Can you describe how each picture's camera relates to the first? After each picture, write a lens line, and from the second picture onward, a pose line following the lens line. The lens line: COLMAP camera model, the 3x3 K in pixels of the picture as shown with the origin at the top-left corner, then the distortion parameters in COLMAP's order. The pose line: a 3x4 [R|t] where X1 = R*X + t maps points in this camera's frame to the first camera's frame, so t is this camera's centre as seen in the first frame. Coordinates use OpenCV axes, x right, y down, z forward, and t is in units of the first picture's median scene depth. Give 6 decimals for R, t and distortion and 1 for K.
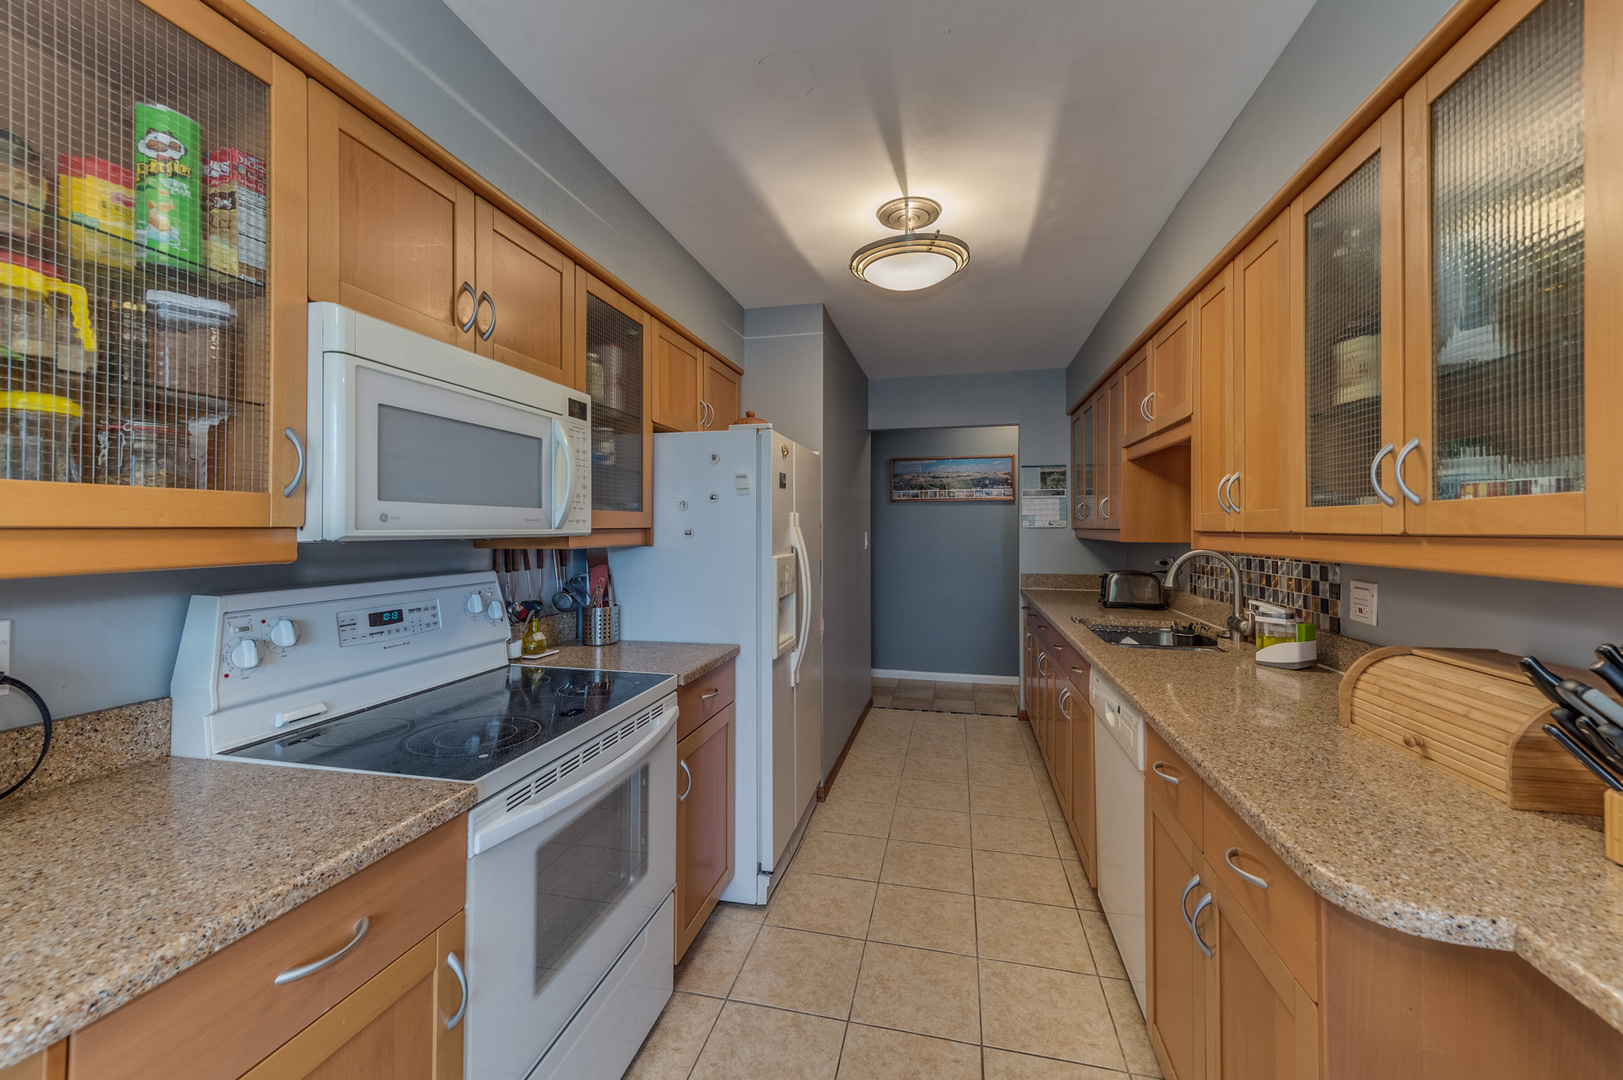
lens RADIAL K [[639.2, 0, 819.2], [0, 639.2, 513.2], [0, 0, 1]] dist [0.002057, 0.000120]
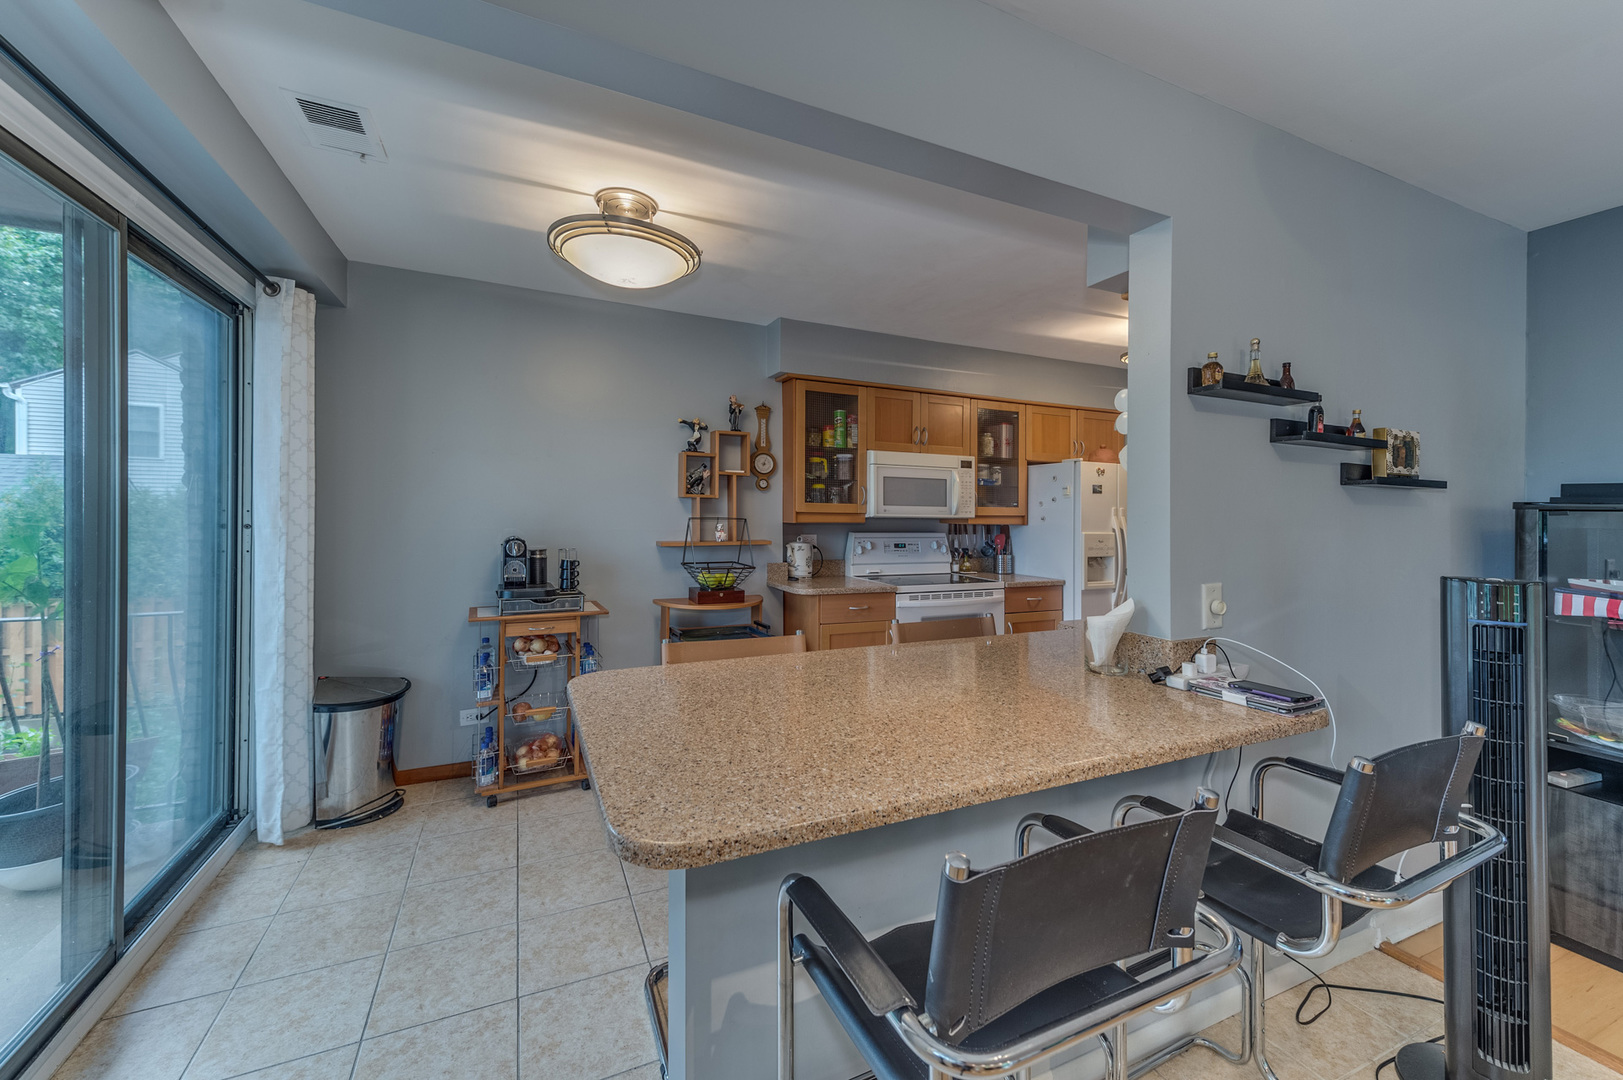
lens RADIAL K [[639.2, 0, 818.7], [0, 639.2, 507.3], [0, 0, 1]] dist [0.002057, 0.000120]
pose [[0.601119, -0.001328, -0.799158, 1.383750], [0.005514, 0.999982, 0.002486, -0.016082], [0.799140, -0.005901, 0.601116, -0.997426]]
